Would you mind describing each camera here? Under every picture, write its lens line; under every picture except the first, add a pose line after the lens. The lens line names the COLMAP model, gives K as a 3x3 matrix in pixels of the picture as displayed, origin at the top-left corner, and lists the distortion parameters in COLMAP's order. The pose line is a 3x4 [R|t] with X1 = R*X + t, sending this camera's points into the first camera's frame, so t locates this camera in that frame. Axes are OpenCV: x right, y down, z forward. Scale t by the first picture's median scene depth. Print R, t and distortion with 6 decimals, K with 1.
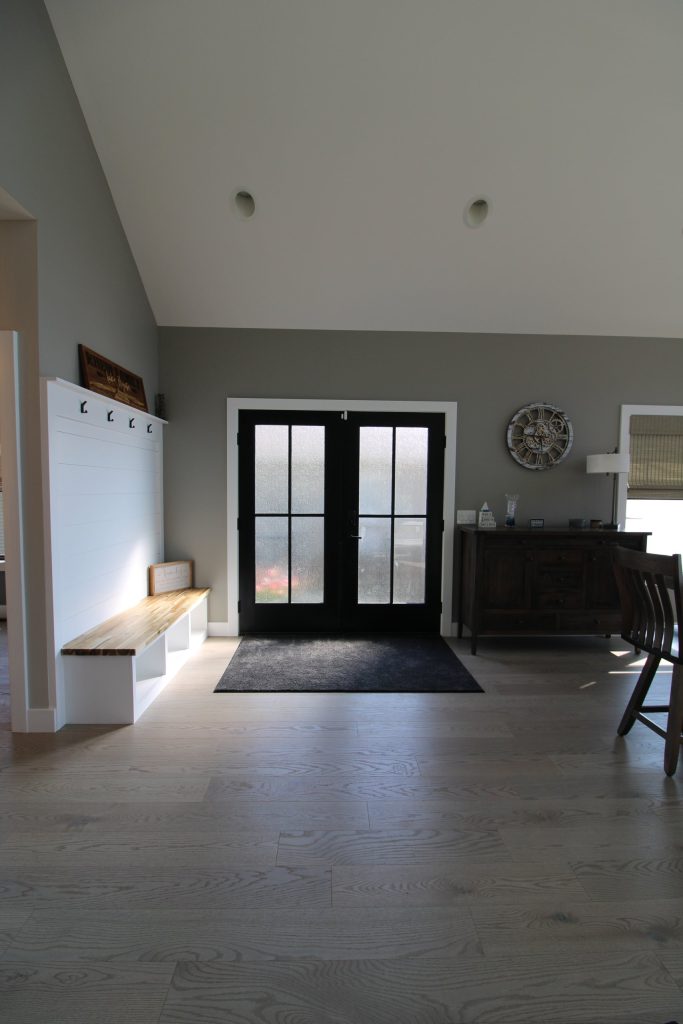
lens RADIAL K [[479.6, 0, 344.5], [0, 479.6, 513.2], [0, 0, 1]] dist [-0.008970, -0.007854]
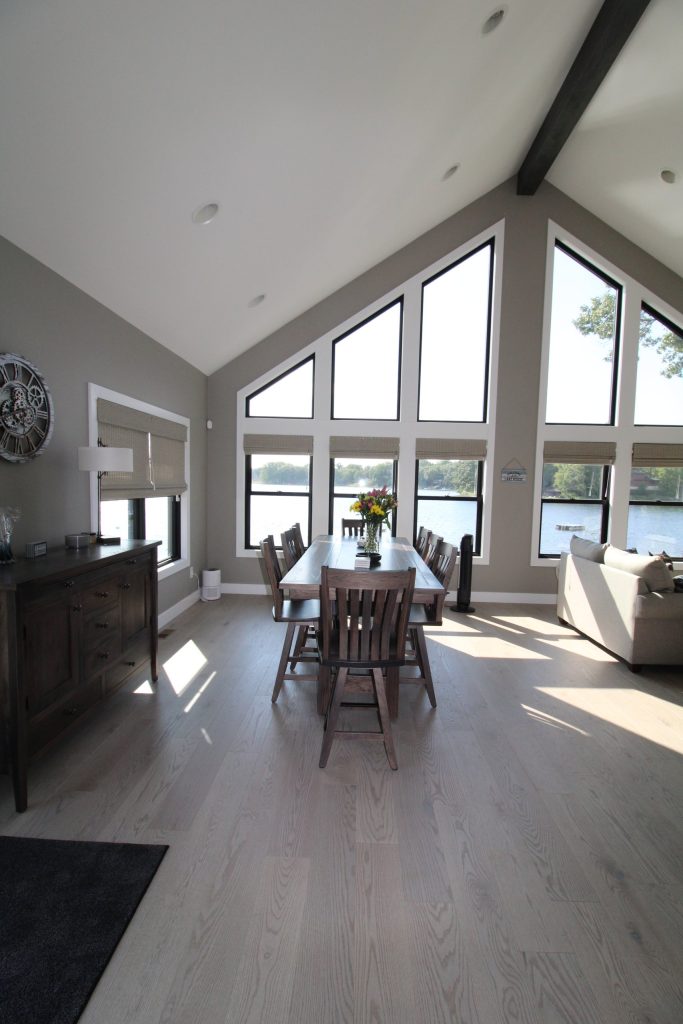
lens RADIAL K [[479.6, 0, 342.8], [0, 479.6, 516.0], [0, 0, 1]] dist [-0.008970, -0.007854]
pose [[0.070088, -0.080484, 0.994289, -0.185967], [0.037569, 0.996246, 0.077994, -0.055564], [-0.996833, 0.031888, 0.072848, 0.541865]]
